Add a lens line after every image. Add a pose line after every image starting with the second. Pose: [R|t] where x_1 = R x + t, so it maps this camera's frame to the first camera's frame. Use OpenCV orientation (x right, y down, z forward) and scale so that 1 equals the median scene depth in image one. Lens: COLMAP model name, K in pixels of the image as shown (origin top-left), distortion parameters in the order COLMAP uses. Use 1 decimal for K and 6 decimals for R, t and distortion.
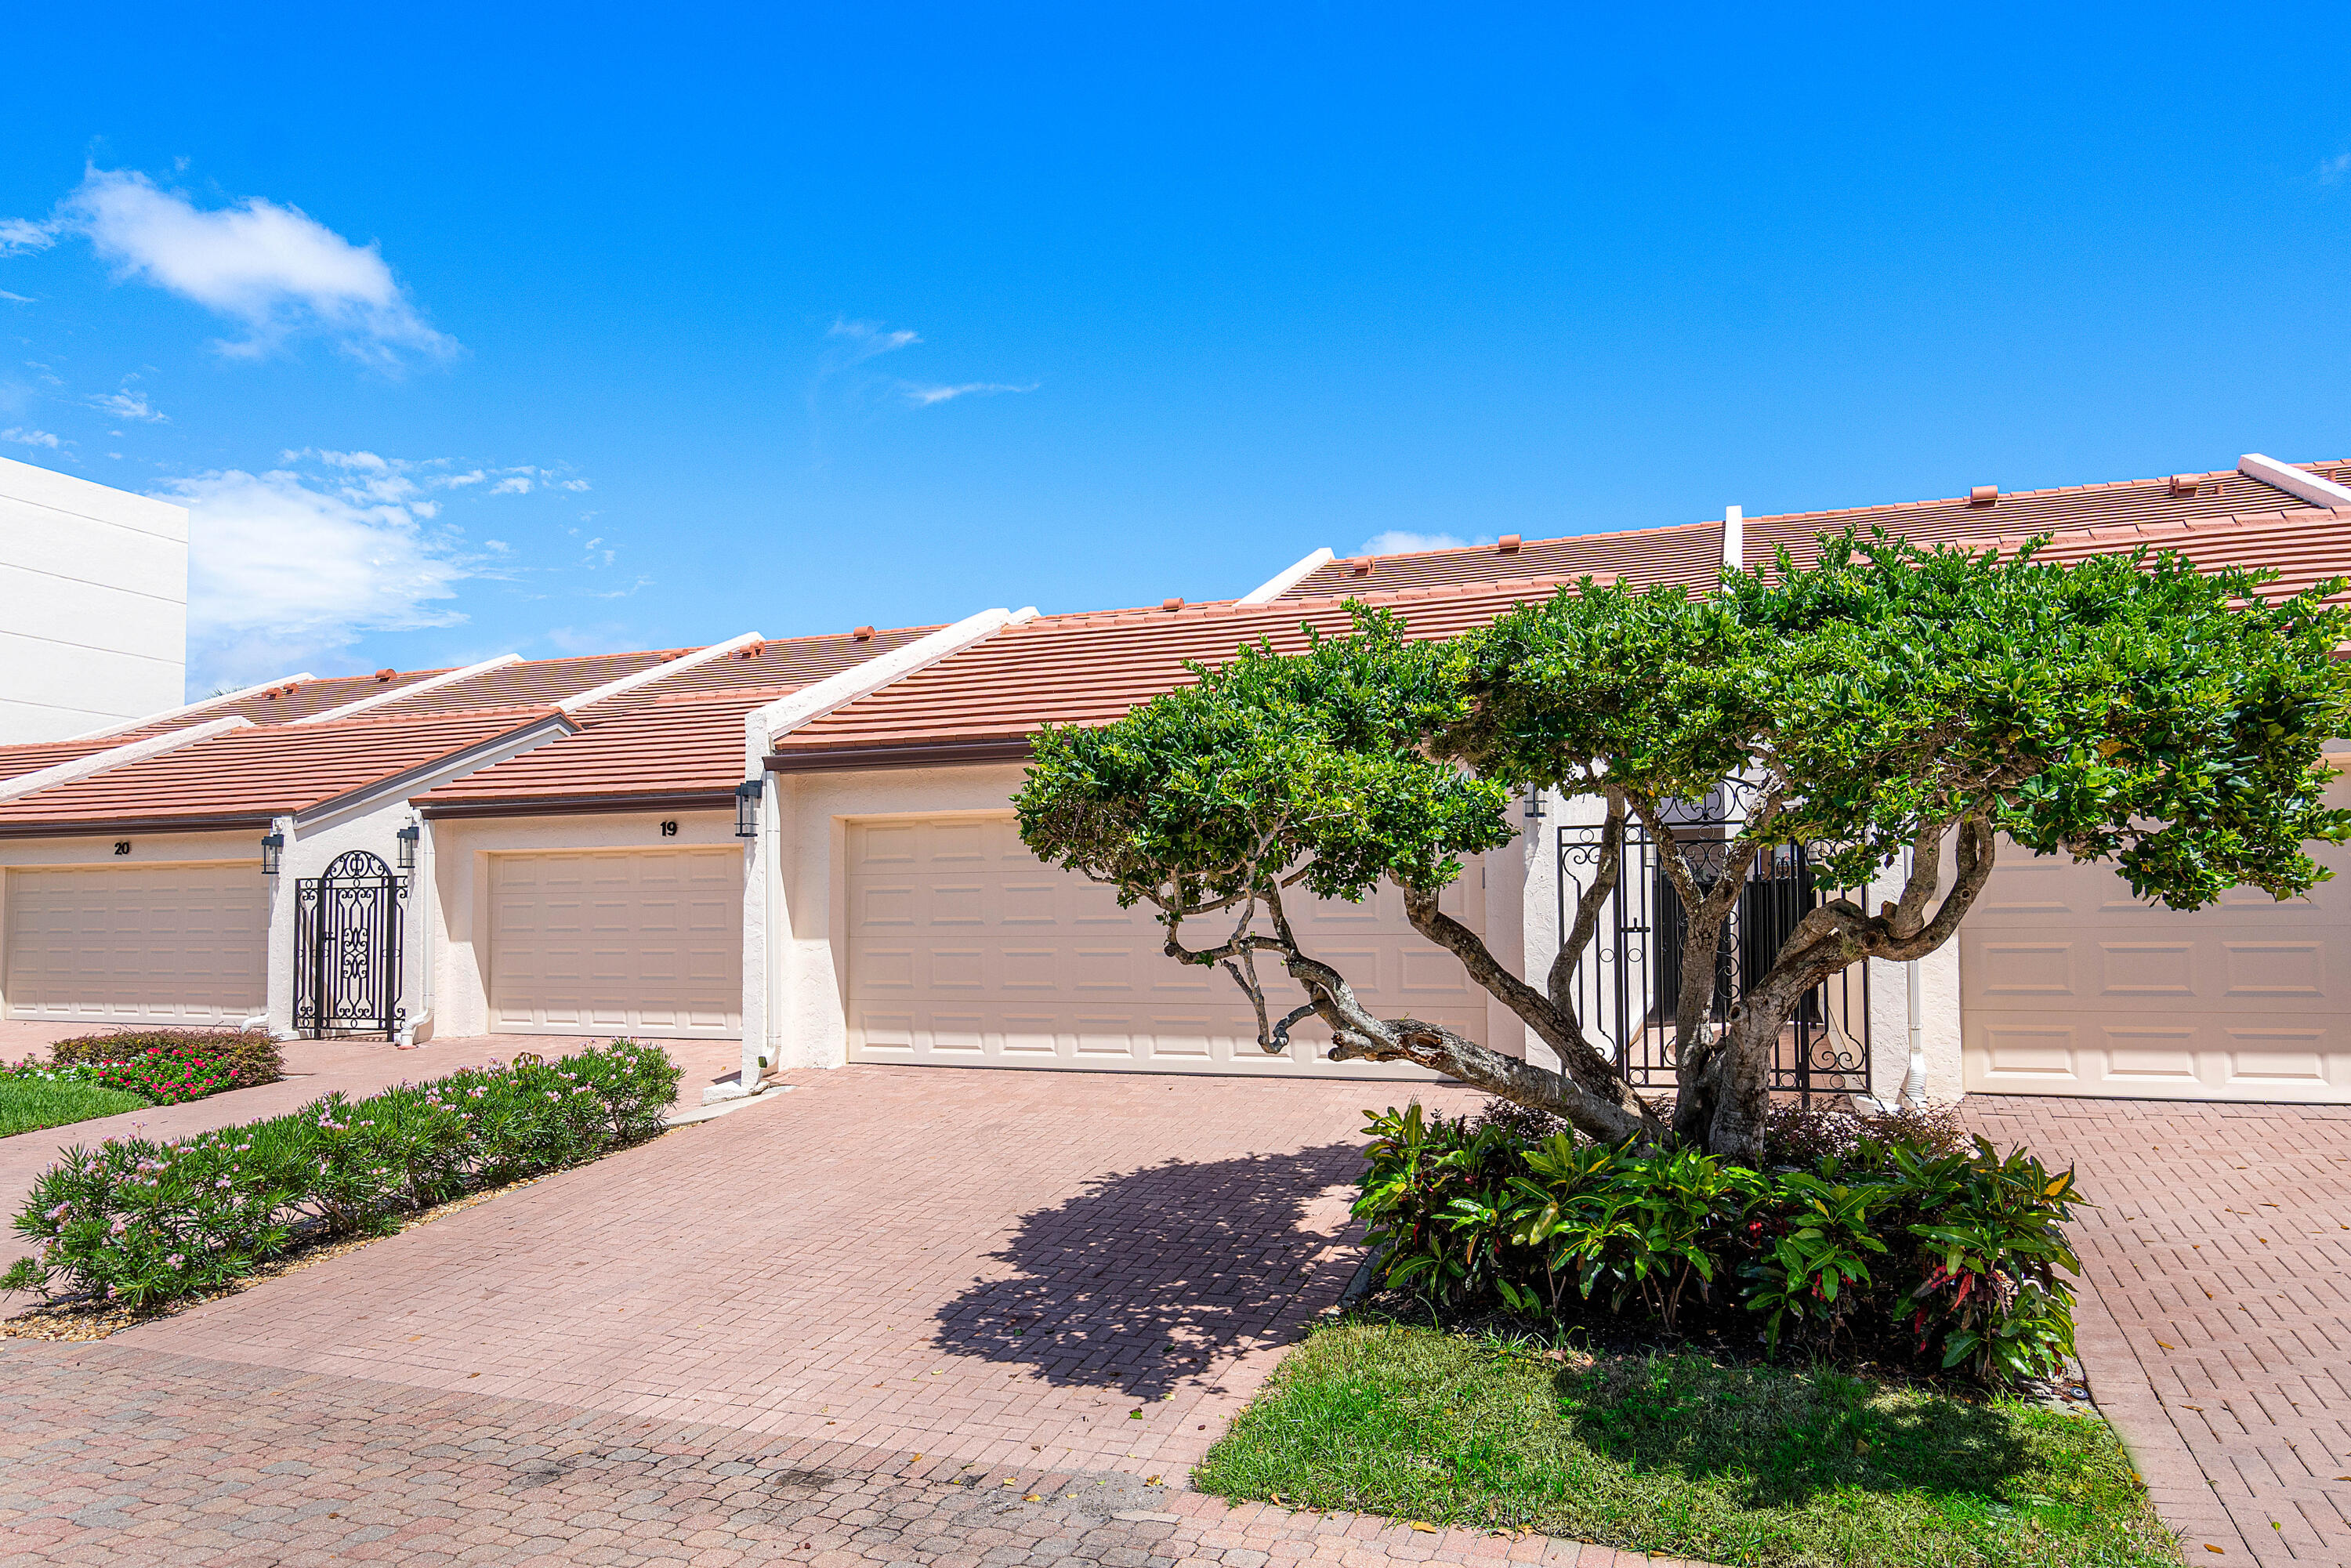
lens RADIAL K [[1475.5, 0, 1246.3], [0, 1475.5, 702.9], [0, 0, 1]] dist [-0.001536, 0.000185]
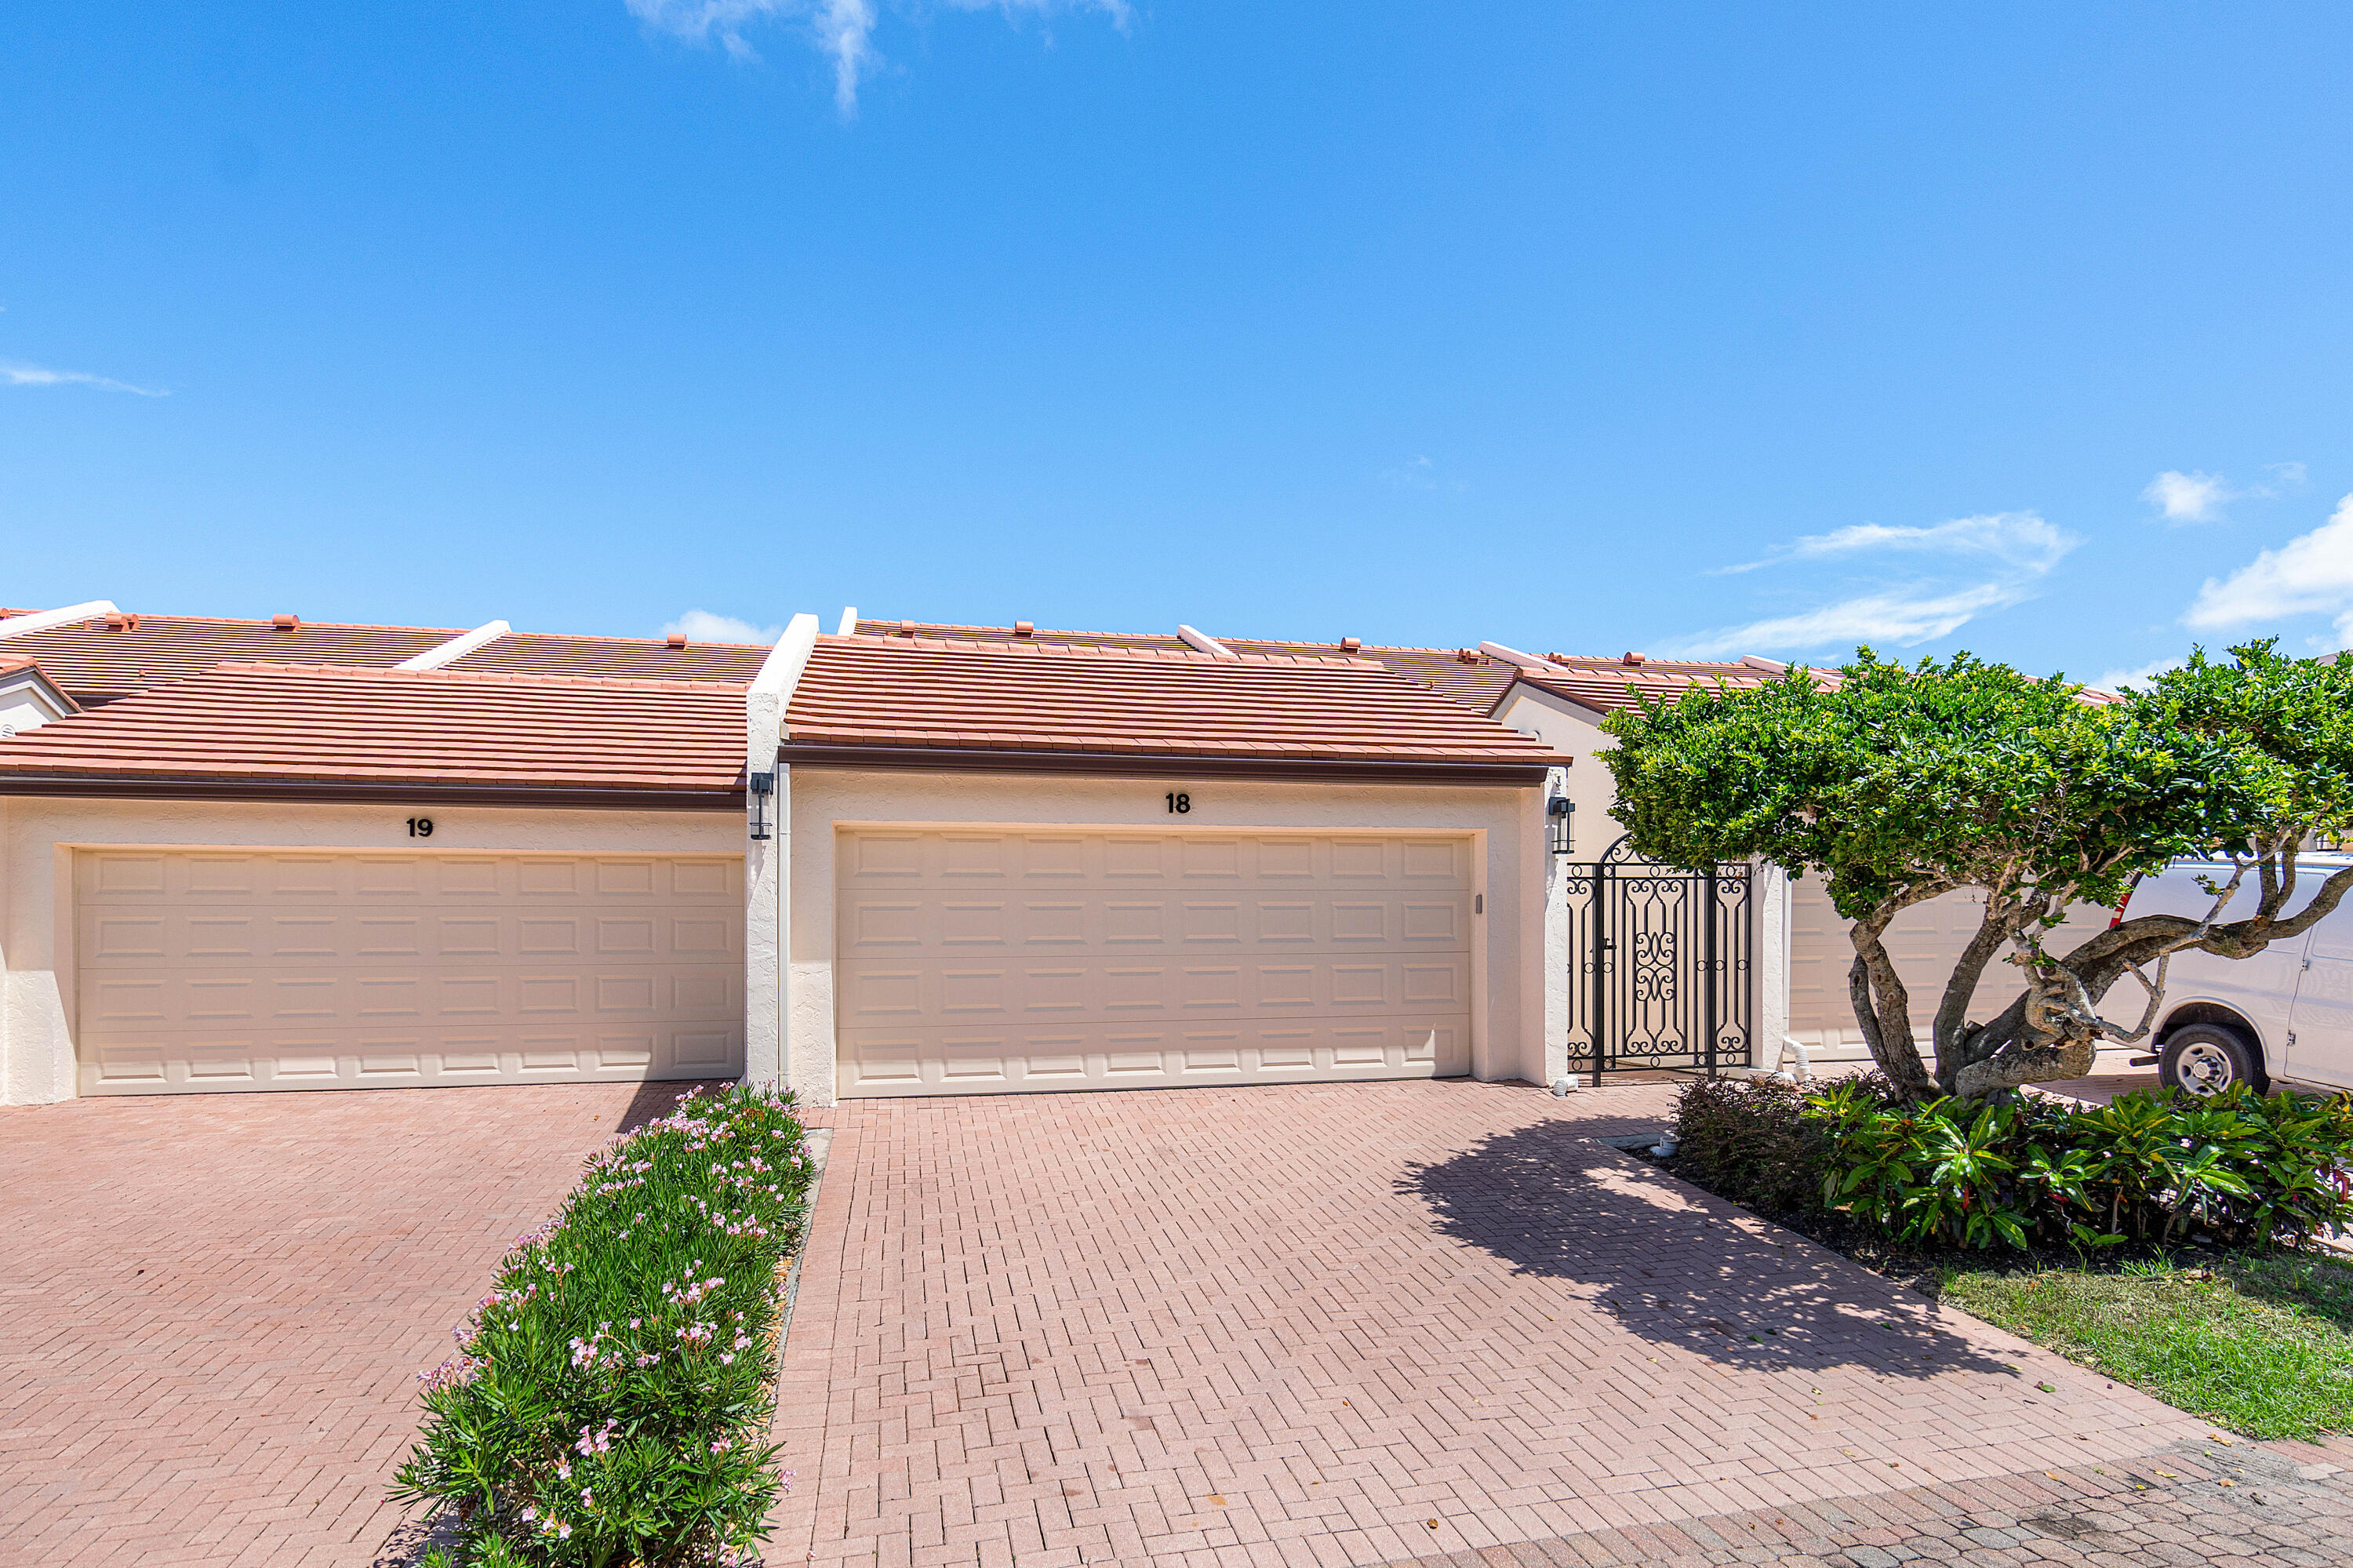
lens RADIAL K [[1191.9, 0, 1170.7], [0, 1191.9, 823.3], [0, 0, 1]] dist [-0.002216, 0.000701]
pose [[0.835535, 0.058137, 0.546352, -0.508827], [-0.077591, 0.996906, 0.012580, 0.054740], [-0.543930, -0.052903, 0.837461, 0.303154]]
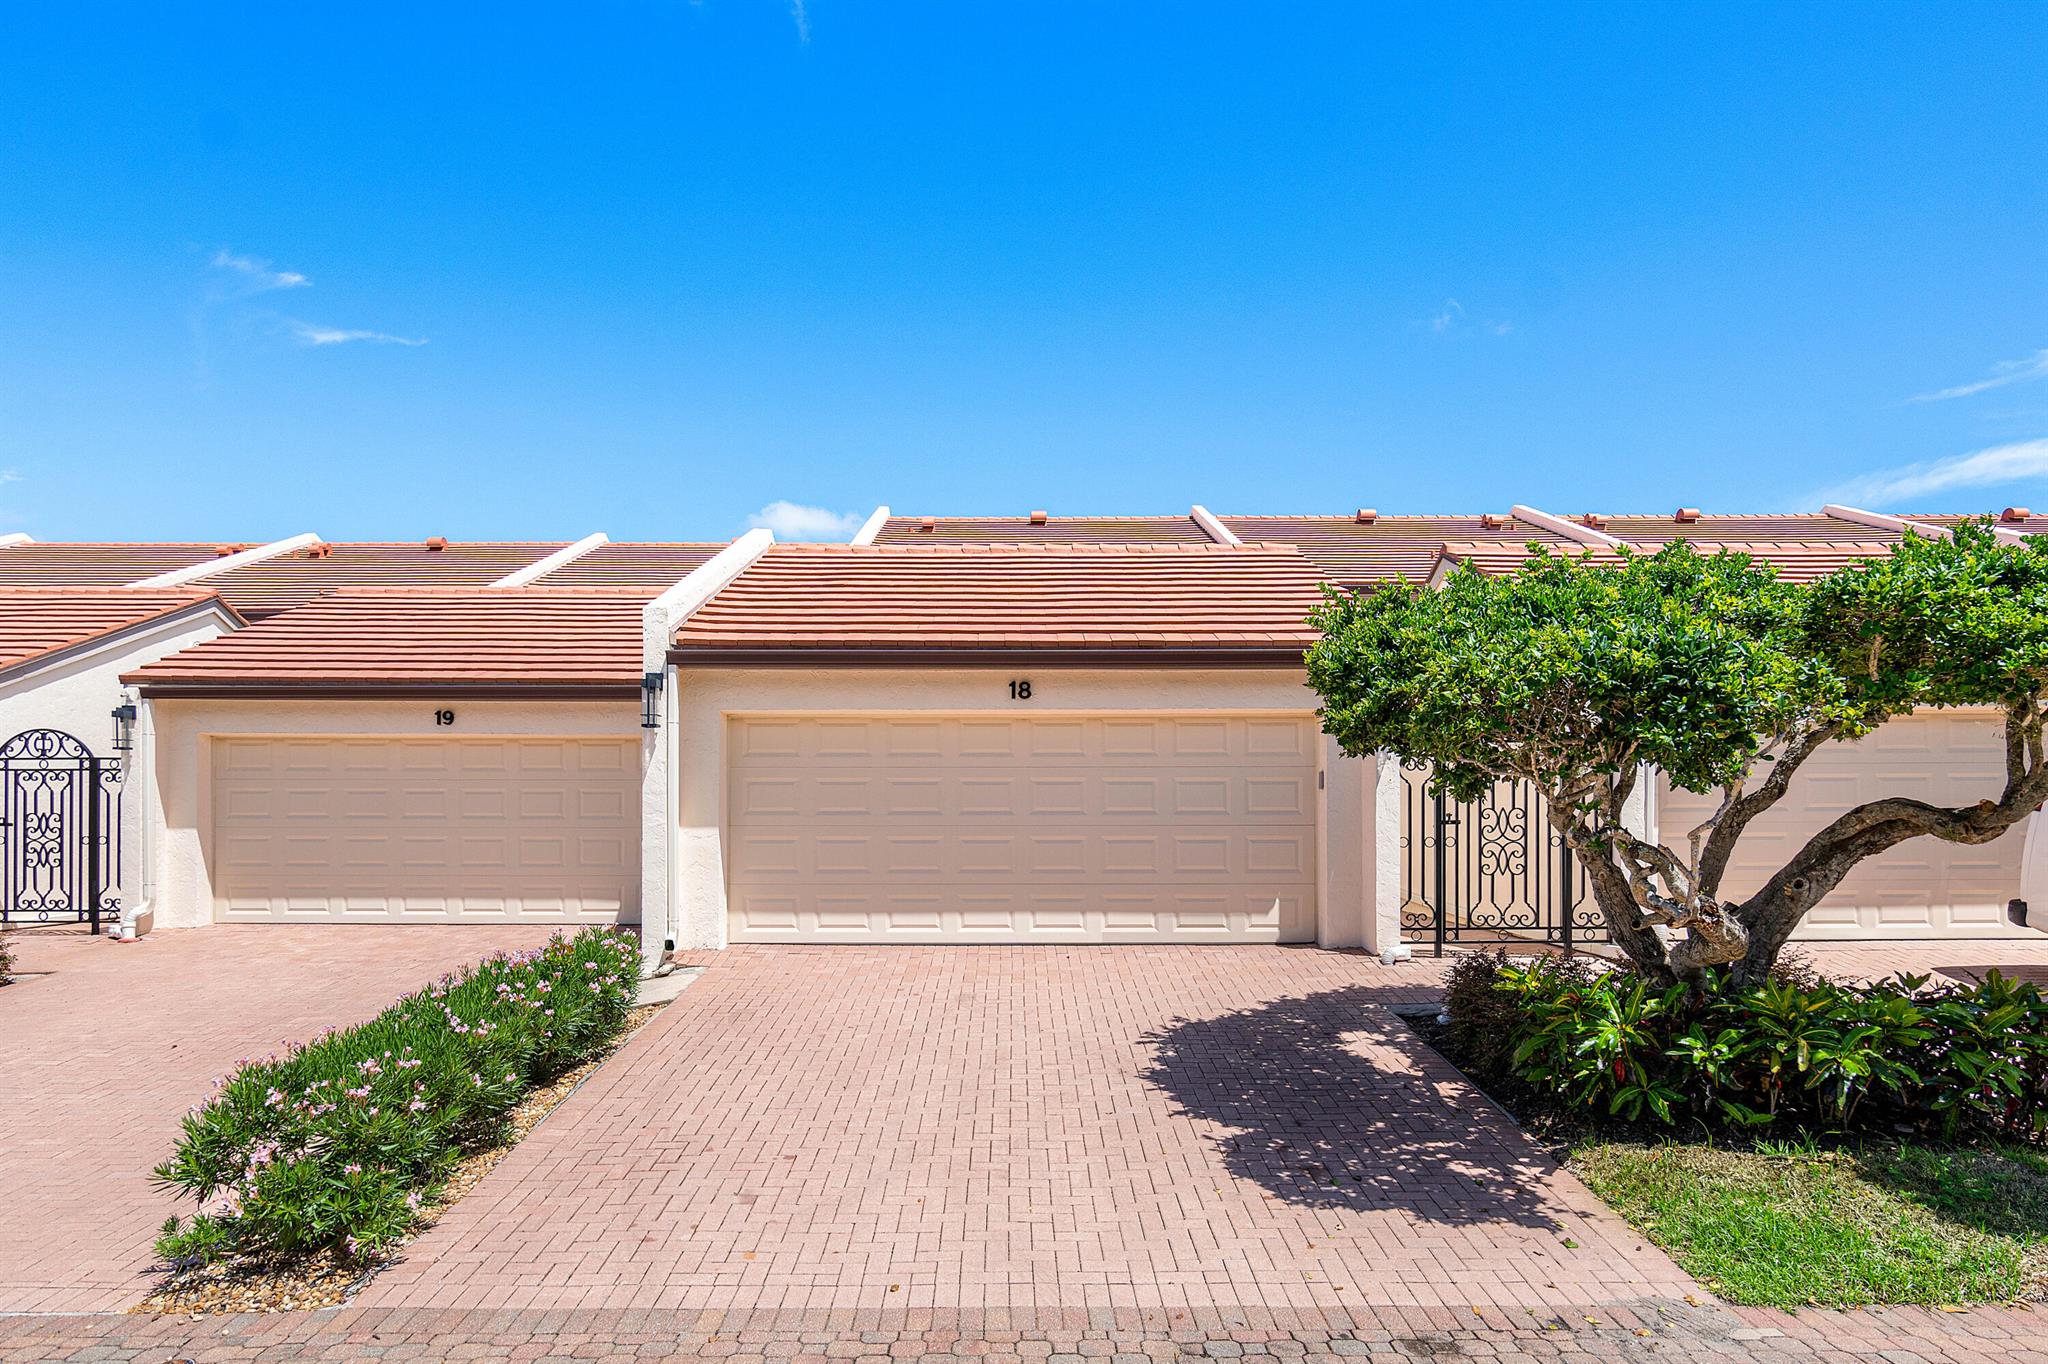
lens RADIAL K [[1160.0, 0, 1024.0], [0, 1160.0, 682.0], [0, 0, 1]] dist [-0.006127, 0.000221]
pose [[0.936960, 0.047493, 0.346195, -0.371970], [-0.058180, 0.998095, 0.020537, 0.027243], [-0.344560, -0.039384, 0.937938, 0.153995]]
